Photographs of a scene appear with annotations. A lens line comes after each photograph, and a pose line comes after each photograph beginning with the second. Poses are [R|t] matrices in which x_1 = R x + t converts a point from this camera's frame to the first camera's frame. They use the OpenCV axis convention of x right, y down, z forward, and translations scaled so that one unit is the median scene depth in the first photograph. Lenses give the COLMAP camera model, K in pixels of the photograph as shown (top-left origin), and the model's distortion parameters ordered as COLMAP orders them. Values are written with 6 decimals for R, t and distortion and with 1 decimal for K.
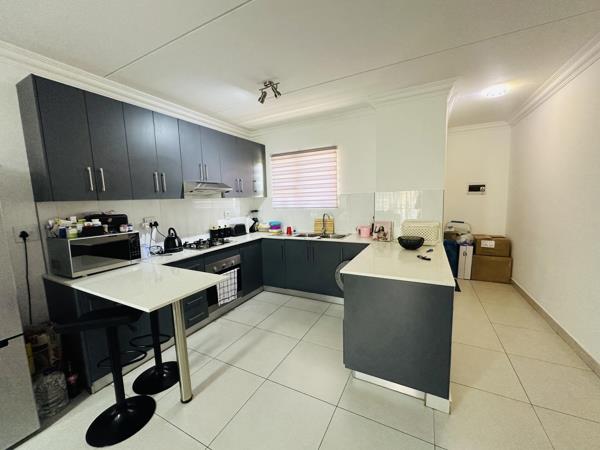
lens RADIAL K [[241.8, 0, 301.7], [0, 241.8, 225.5], [0, 0, 1]] dist [-0.003088, 0.001653]
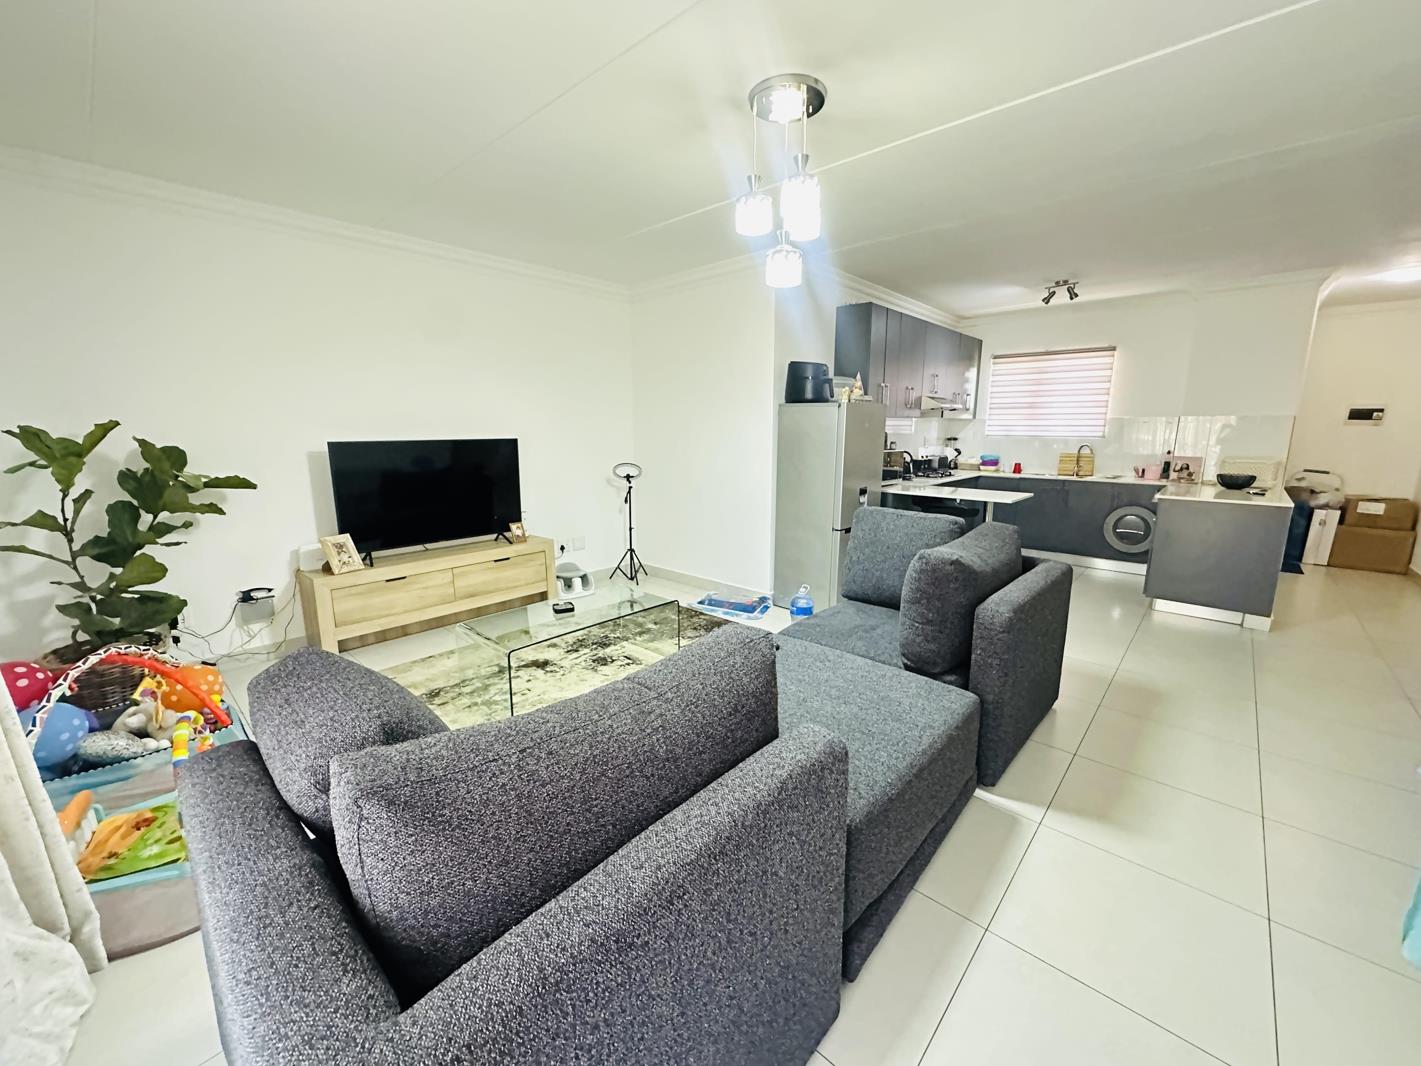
lens RADIAL K [[572.6, 0, 711.9], [0, 572.6, 533.9], [0, 0, 1]] dist [-0.003088, 0.001653]
pose [[0.965967, 0.081115, -0.245618, -0.470900], [-0.060713, 0.994131, 0.089540, 0.112910], [0.251439, -0.071580, 0.965223, -0.807769]]
